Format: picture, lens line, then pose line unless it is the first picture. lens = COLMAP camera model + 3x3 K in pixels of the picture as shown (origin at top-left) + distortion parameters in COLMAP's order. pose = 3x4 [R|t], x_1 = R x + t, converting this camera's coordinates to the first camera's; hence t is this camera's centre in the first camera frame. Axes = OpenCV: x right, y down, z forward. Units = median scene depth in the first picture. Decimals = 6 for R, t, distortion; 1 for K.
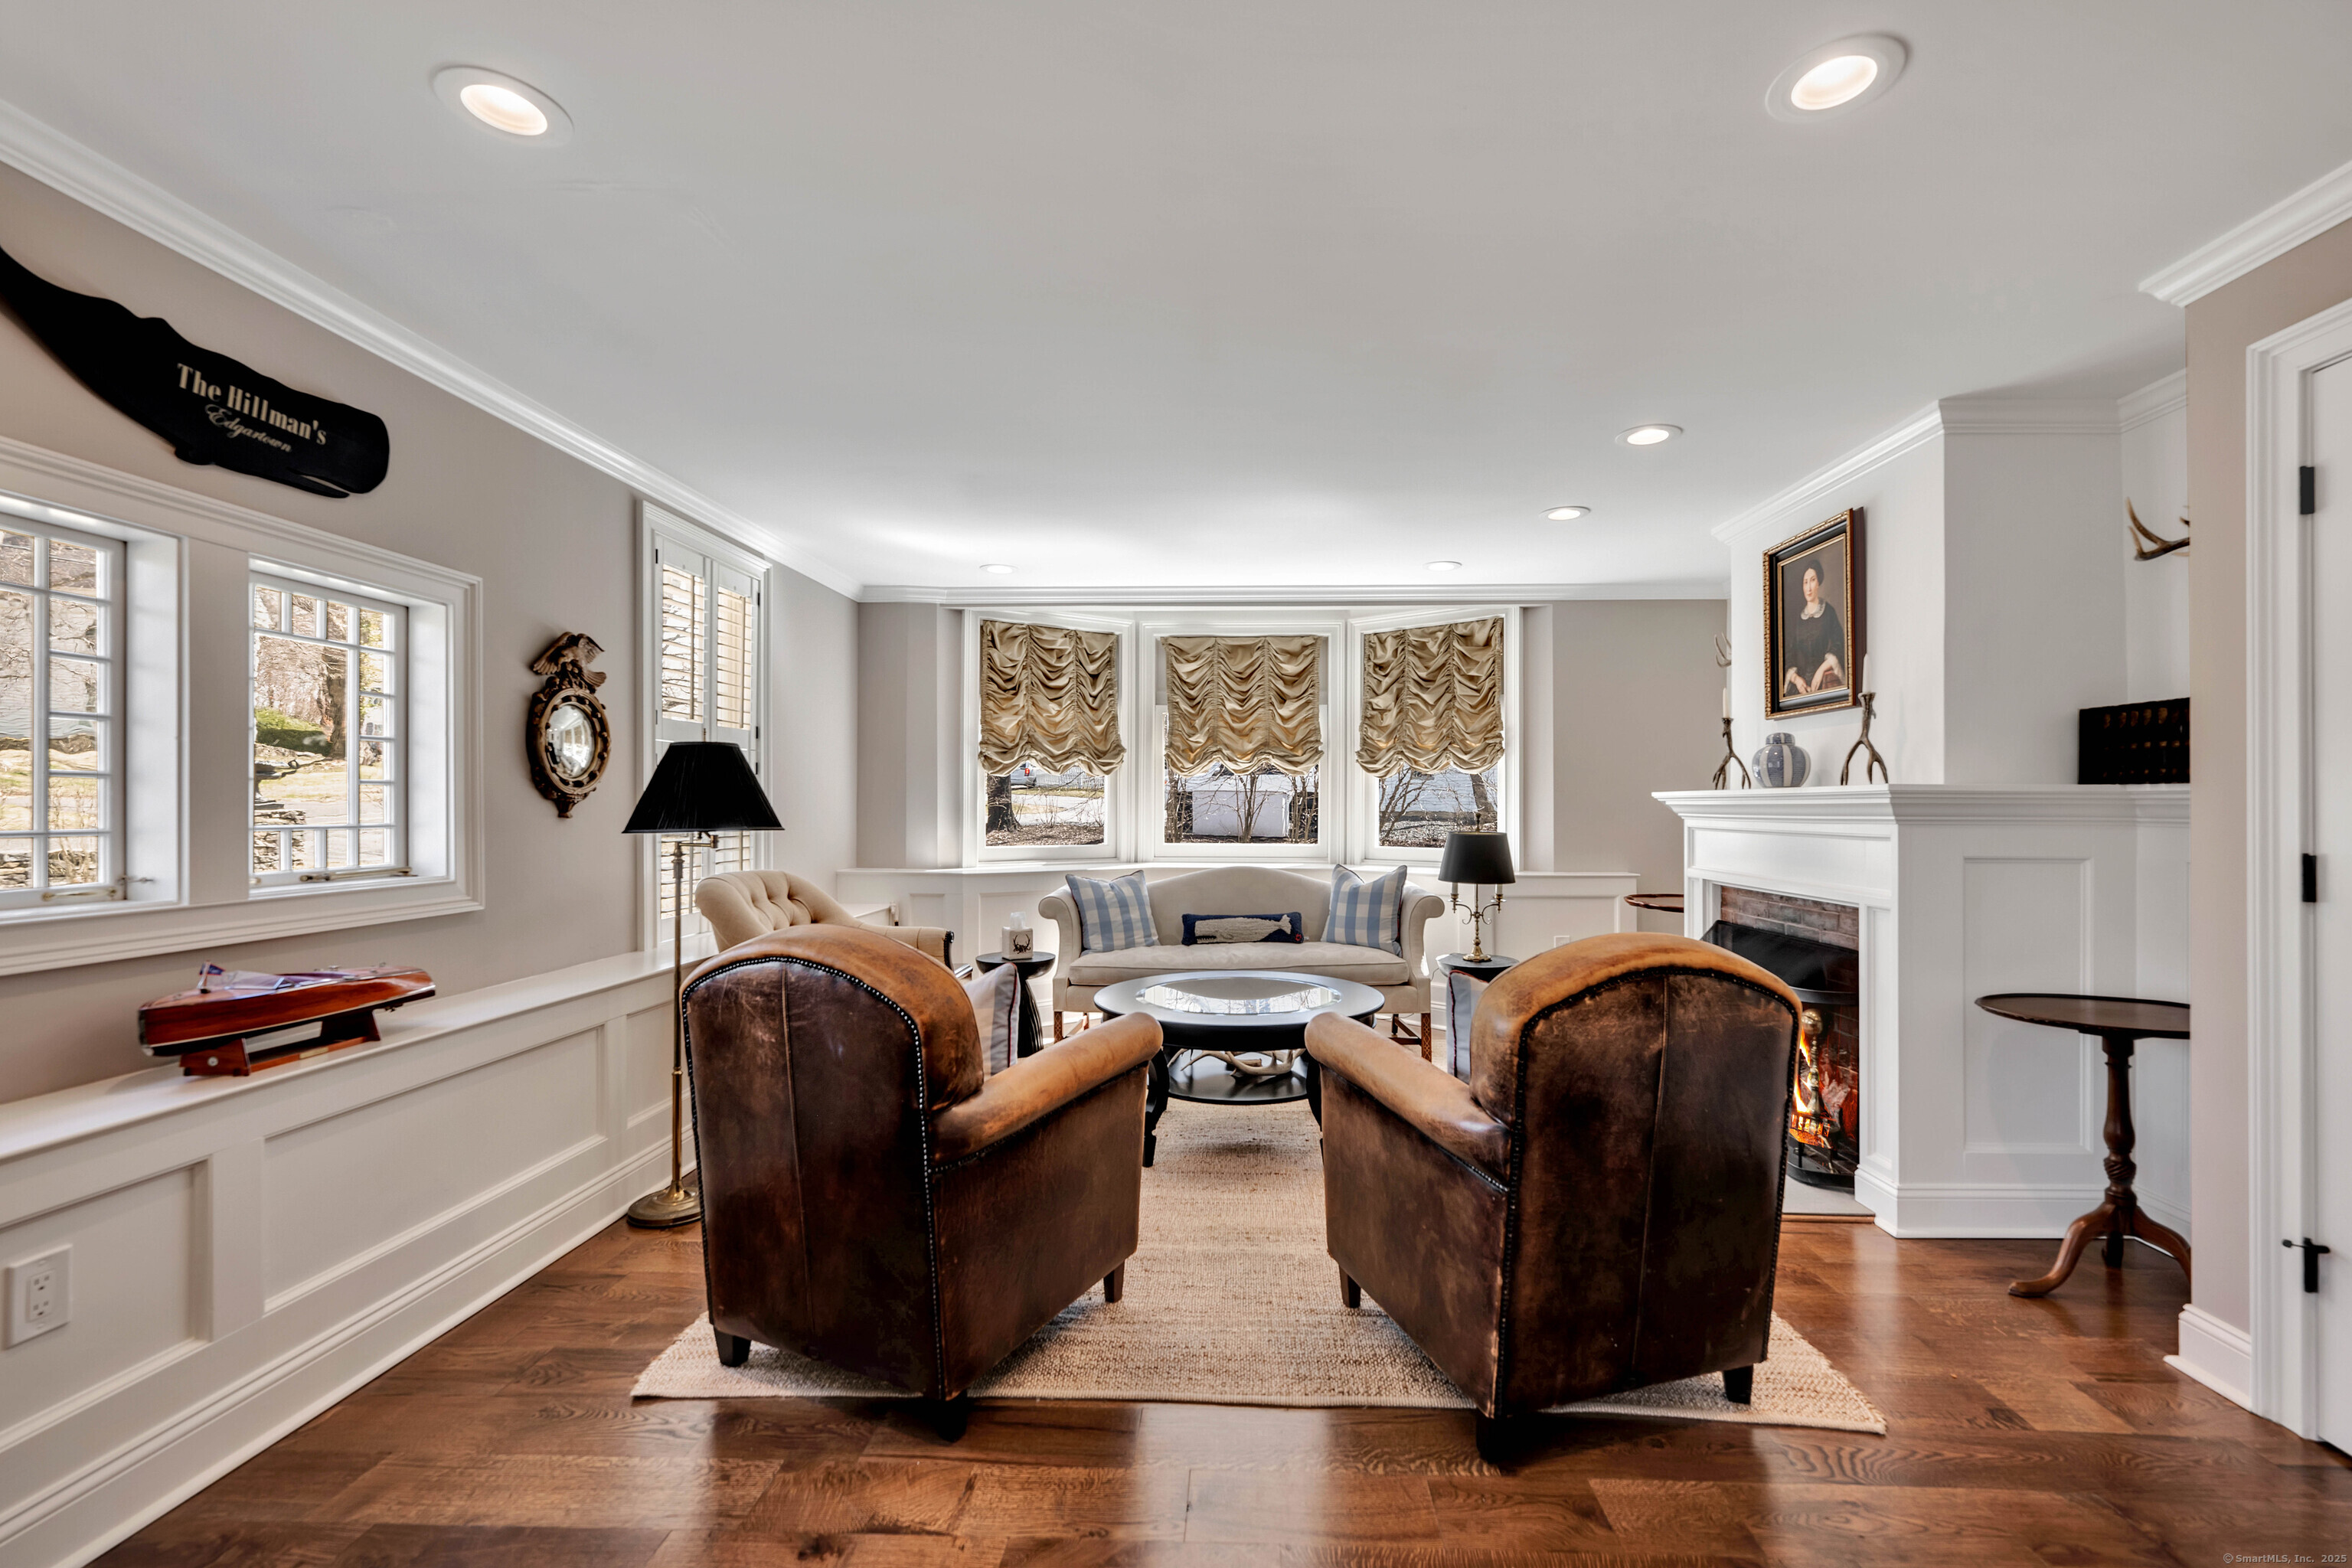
lens RADIAL K [[972.9, 0, 1190.0], [0, 972.9, 796.0], [0, 0, 1]] dist [0.000575, -0.000123]
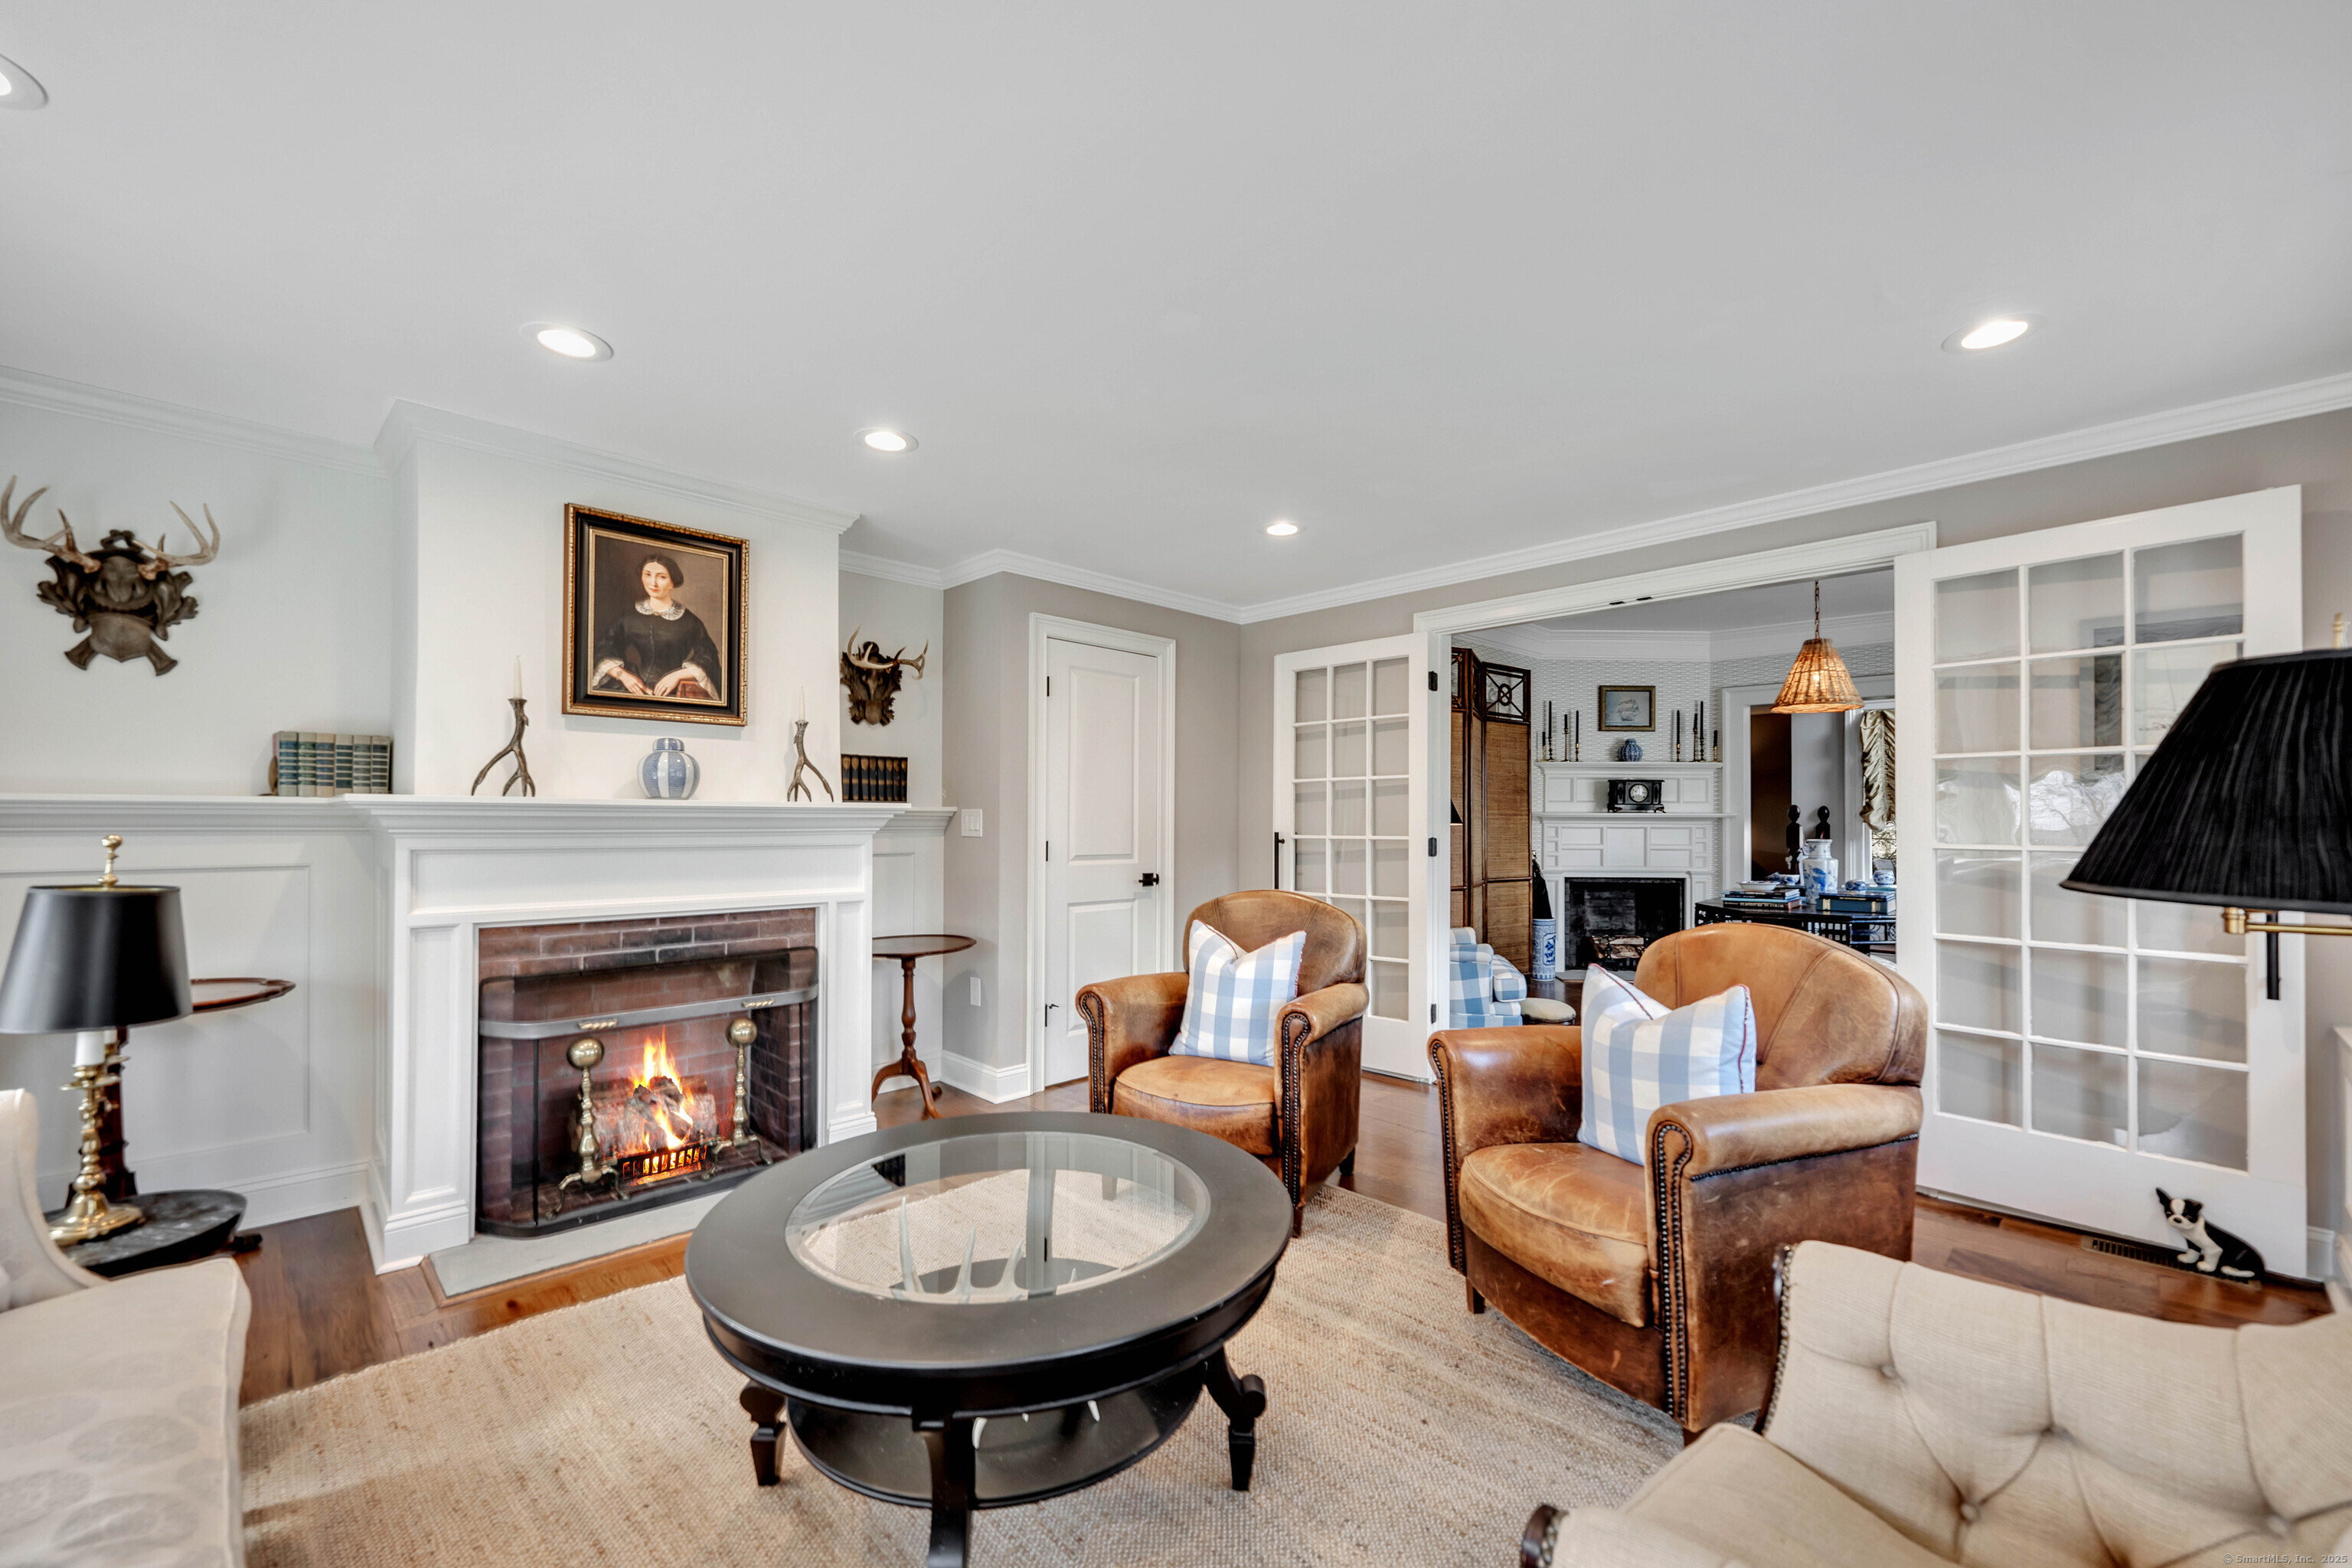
lens RADIAL K [[950.7, 0, 1166.4], [0, 950.7, 818.6], [0, 0, 1]] dist [-0.000778, 0.000333]
pose [[-0.738672, -0.000656, 0.674065, -0.228962], [-0.011042, 0.999877, -0.011127, 0.010387], [-0.673975, -0.015662, -0.738588, 0.921351]]
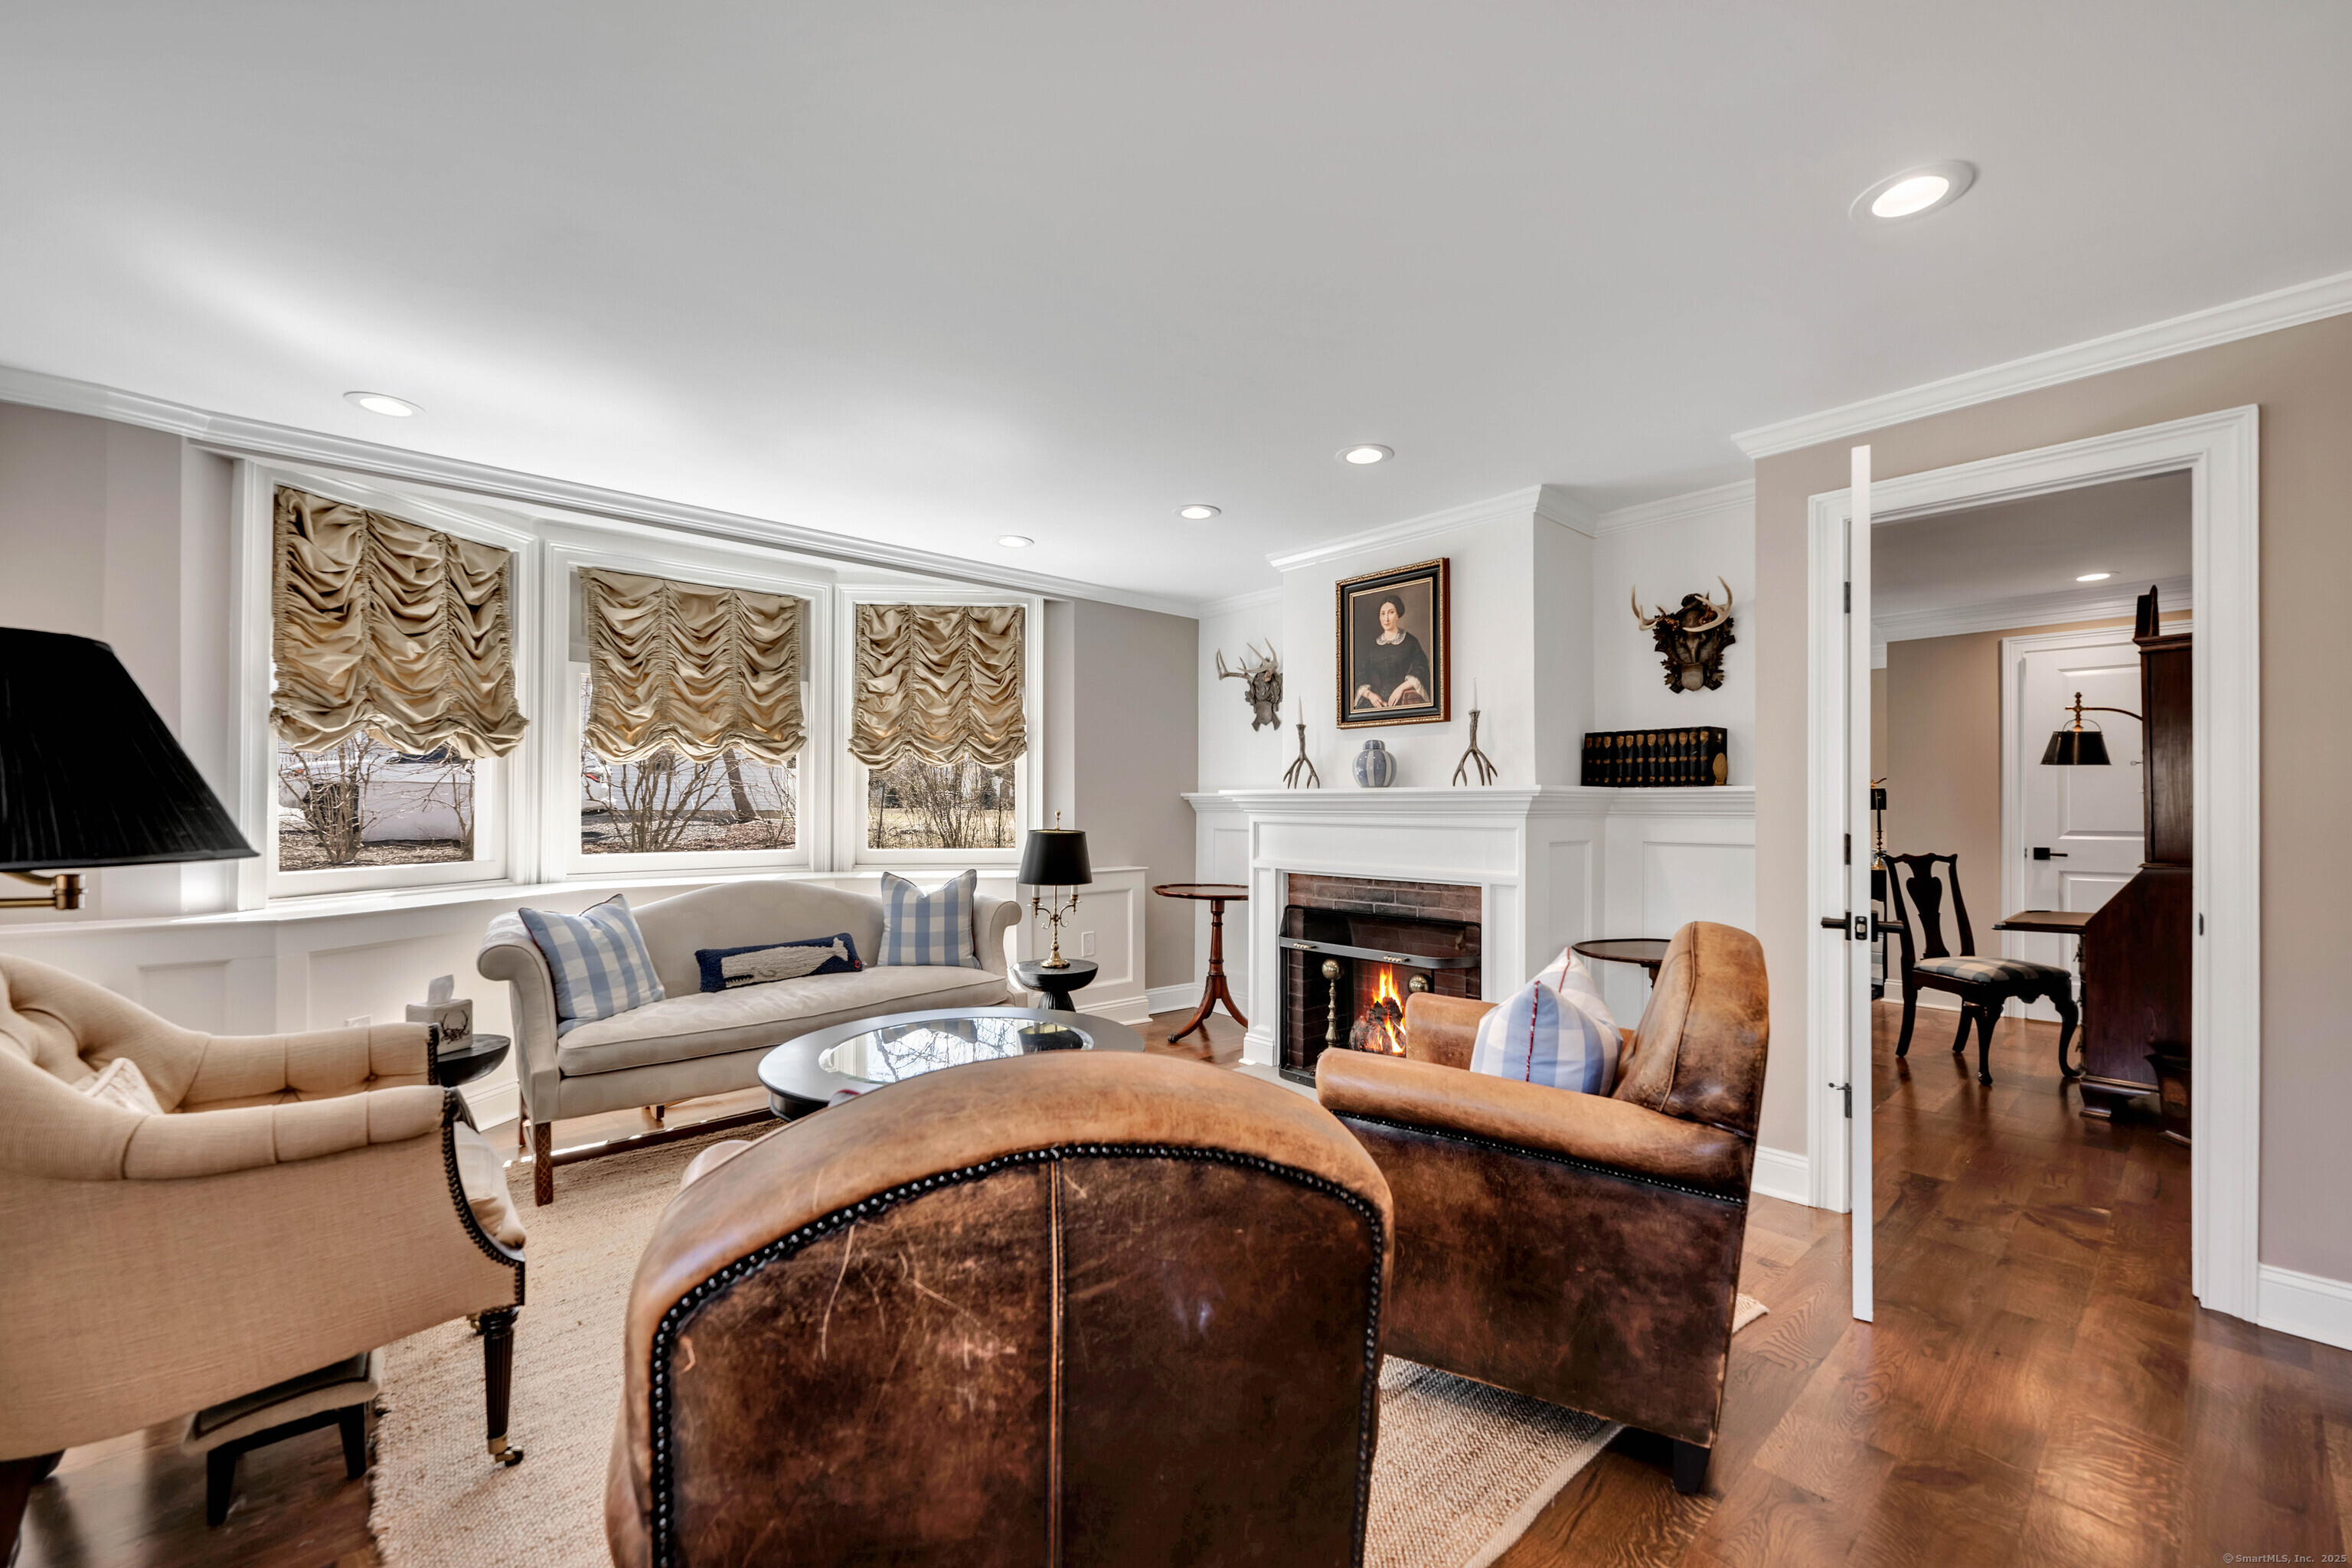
lens RADIAL K [[950.7, 0, 1164.2], [0, 950.7, 794.4], [0, 0, 1]] dist [-0.000778, 0.000333]
pose [[0.722183, 0.006575, 0.691671, -0.247628], [-0.007344, 0.999971, -0.001838, 0.002880], [-0.691664, -0.003752, 0.722210, 0.241977]]
